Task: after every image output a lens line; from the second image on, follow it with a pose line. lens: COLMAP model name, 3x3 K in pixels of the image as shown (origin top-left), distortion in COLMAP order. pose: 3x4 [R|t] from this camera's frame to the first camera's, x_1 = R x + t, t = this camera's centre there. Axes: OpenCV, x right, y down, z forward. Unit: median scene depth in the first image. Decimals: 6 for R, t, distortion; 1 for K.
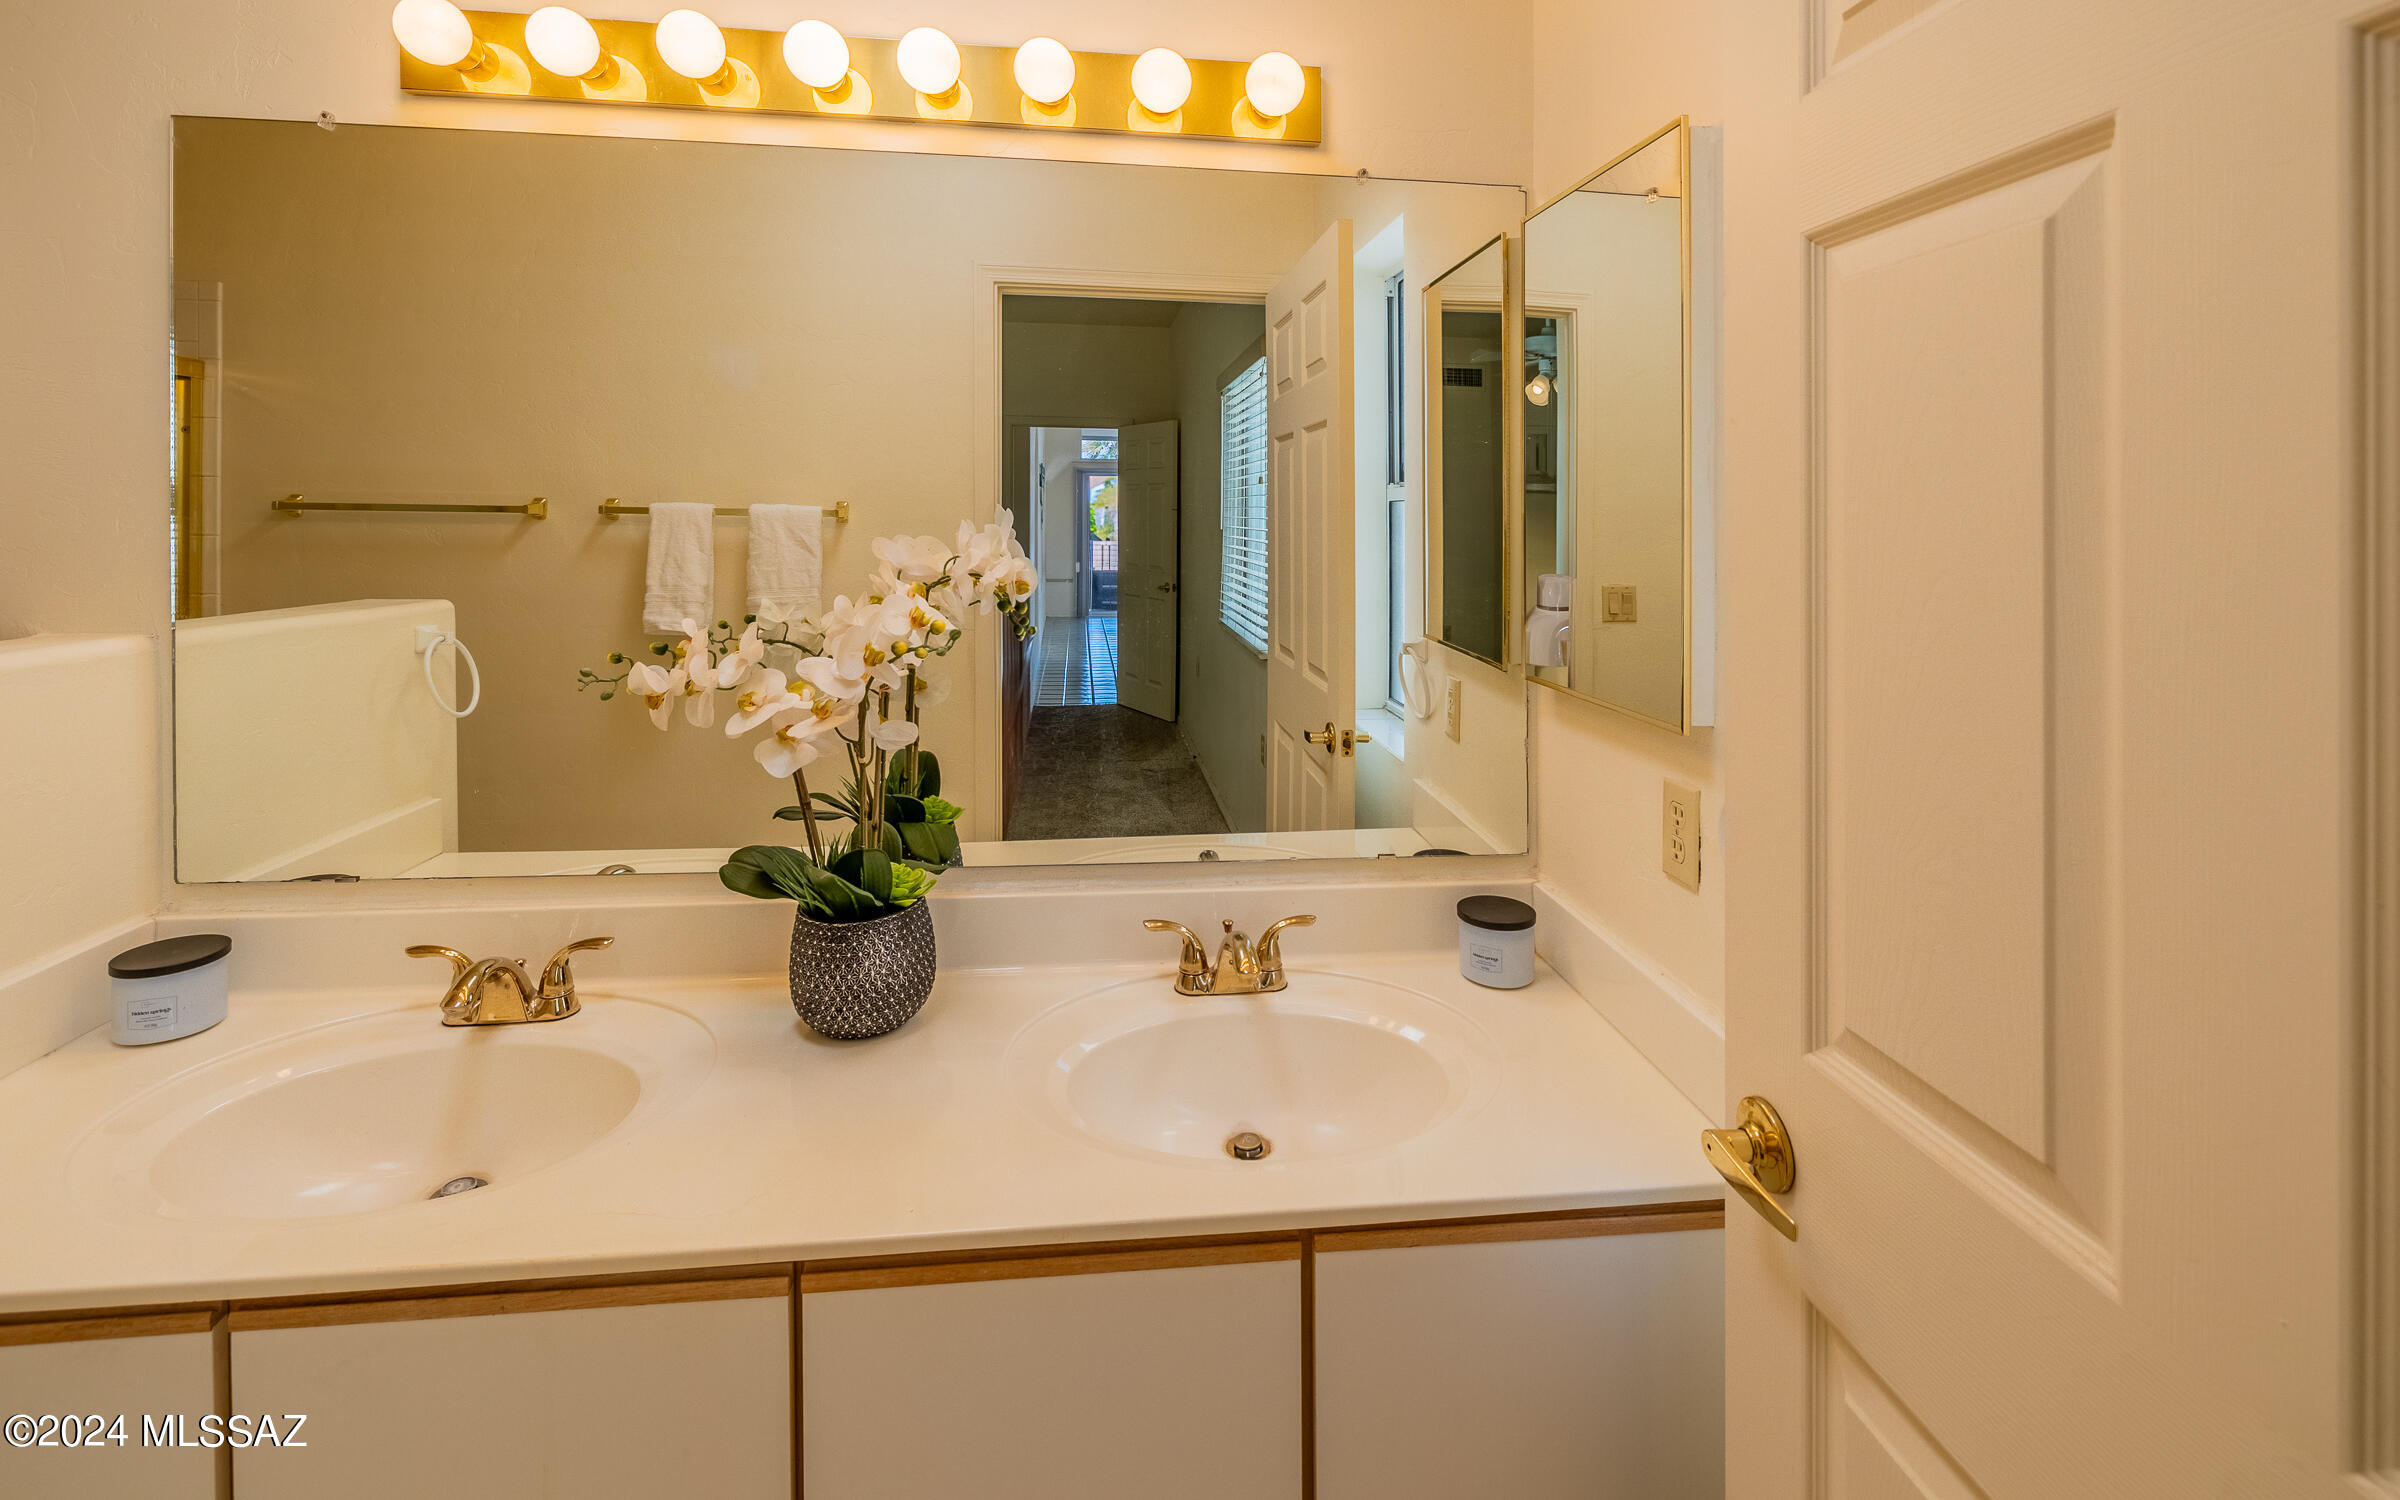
lens RADIAL K [[1118.0, 0, 1193.8], [0, 1118.0, 500.3], [0, 0, 1]] dist [-0.002057, 0.000286]
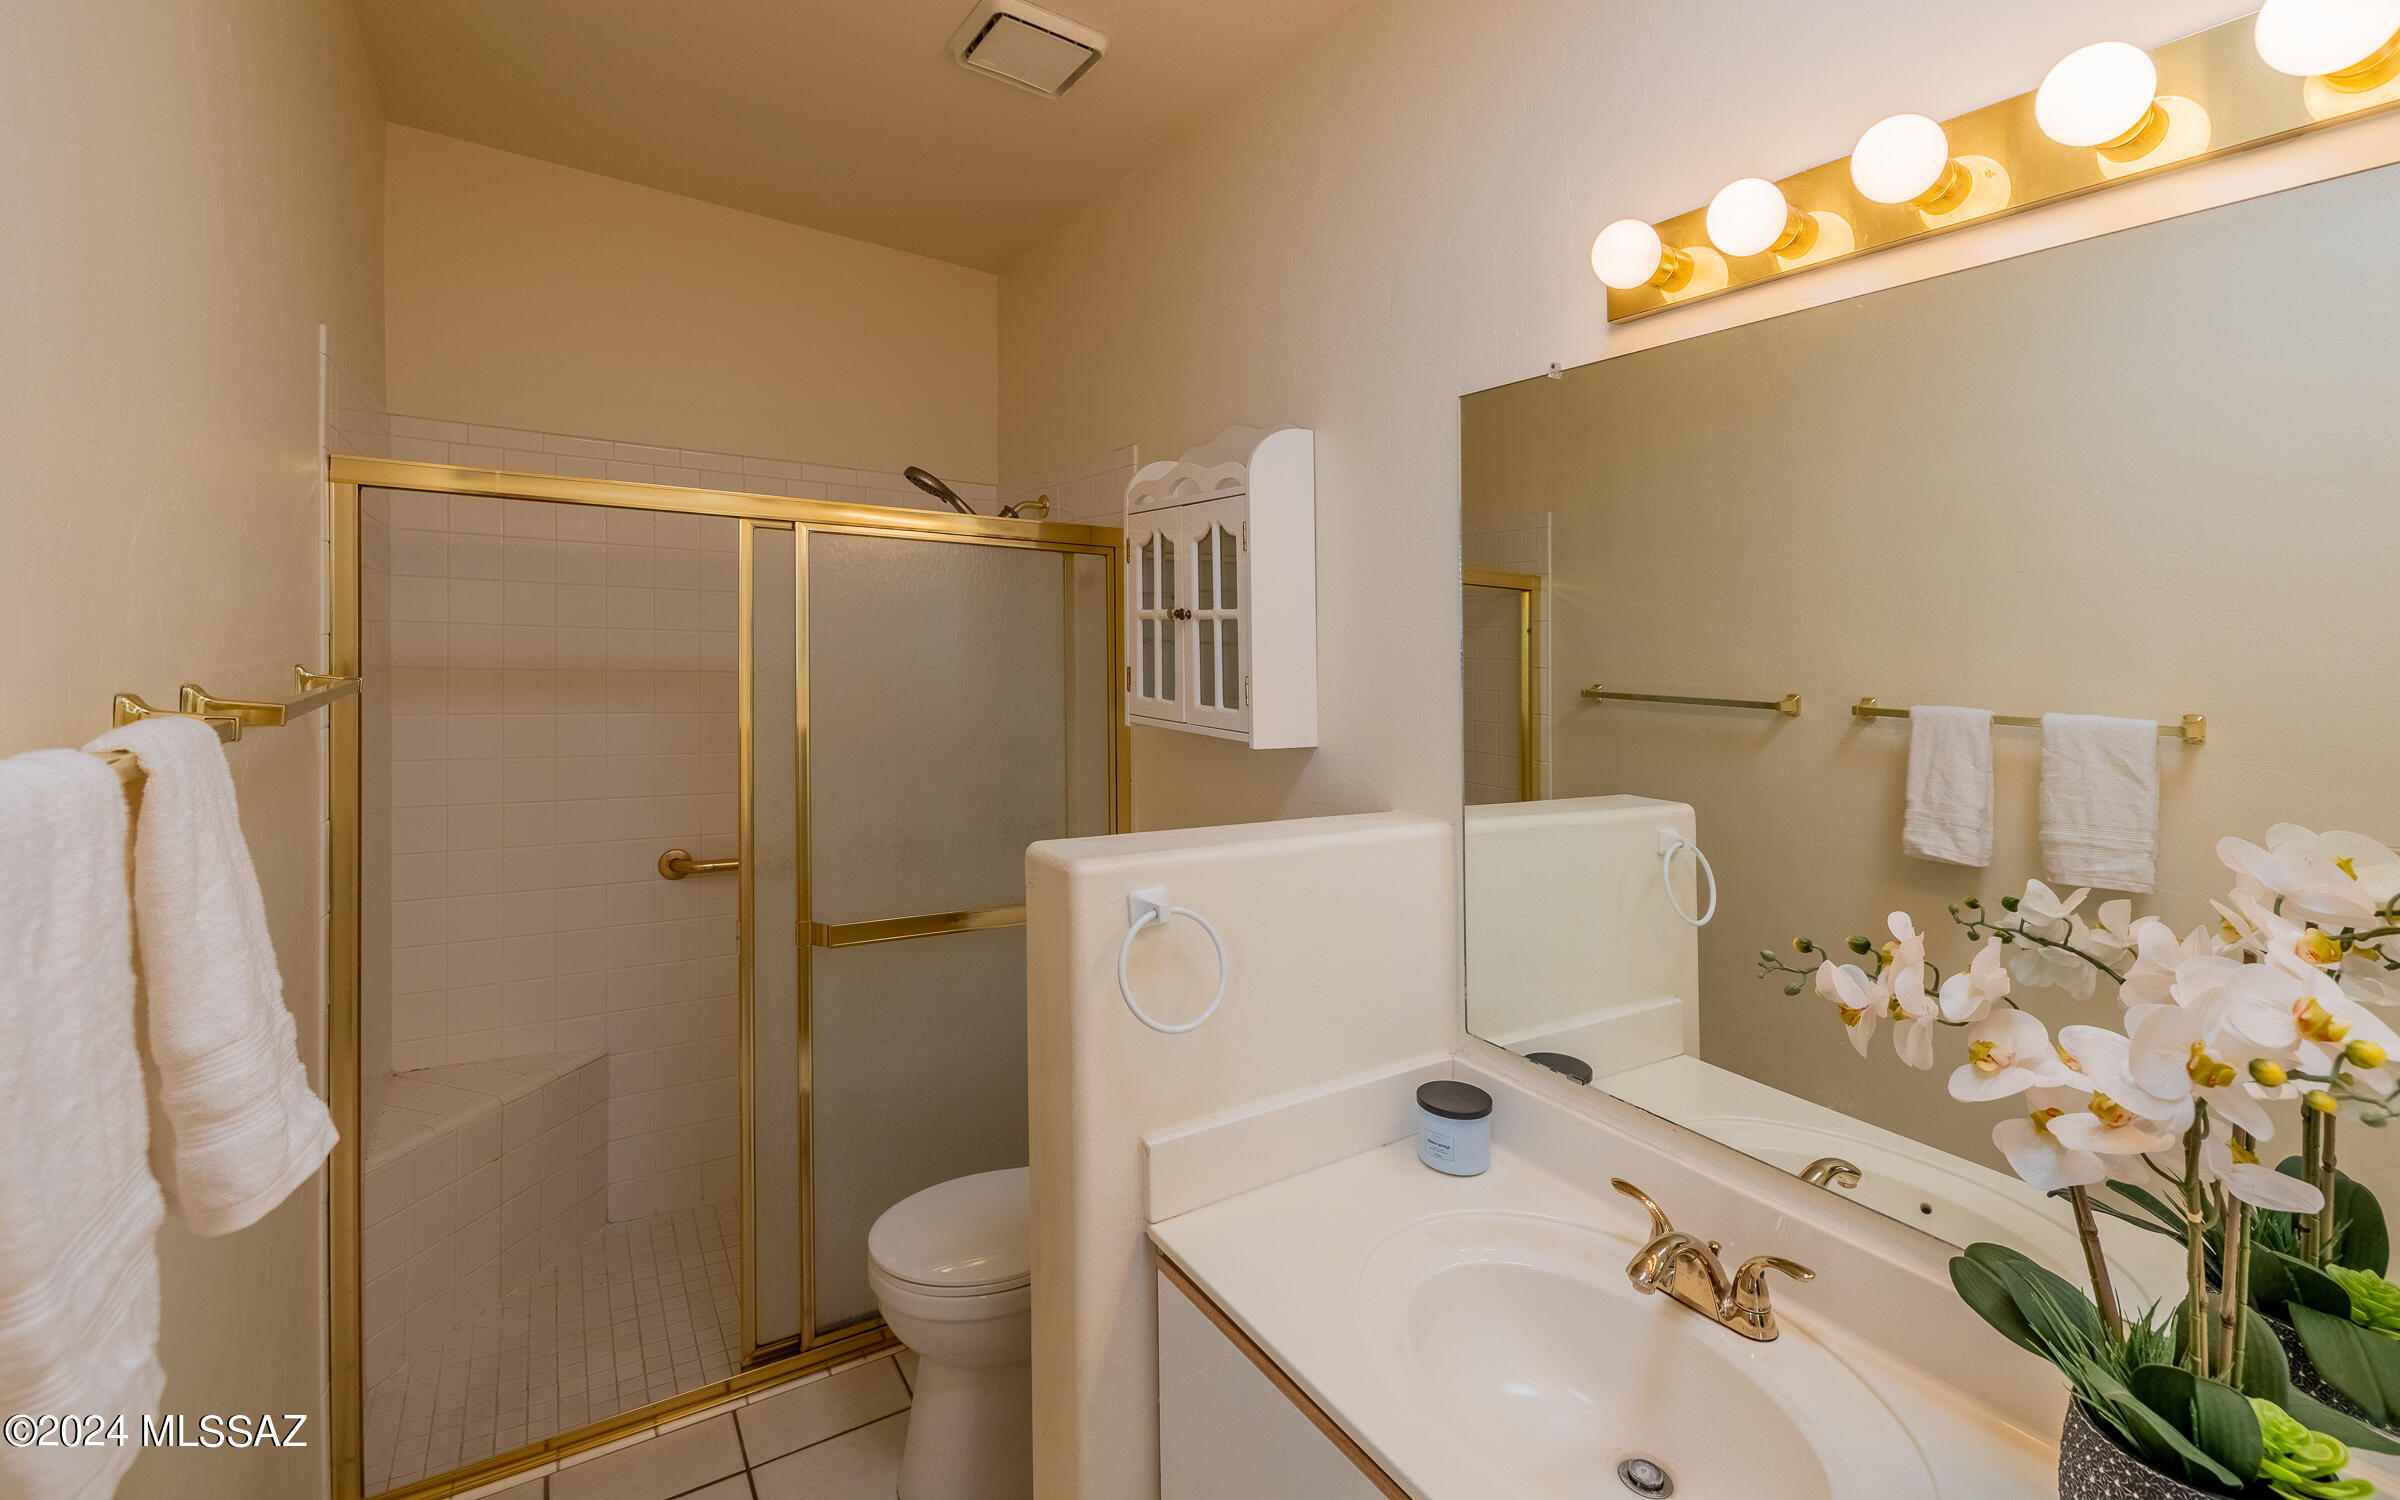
lens RADIAL K [[1082.1, 0, 1175.2], [0, 1082.1, 660.6], [0, 0, 1]] dist [-0.004098, -0.000612]
pose [[0.475394, -0.013832, -0.879664, -0.033052], [0.003997, 0.999900, -0.013562, -0.047829], [0.879764, 0.002932, 0.475402, 0.184760]]
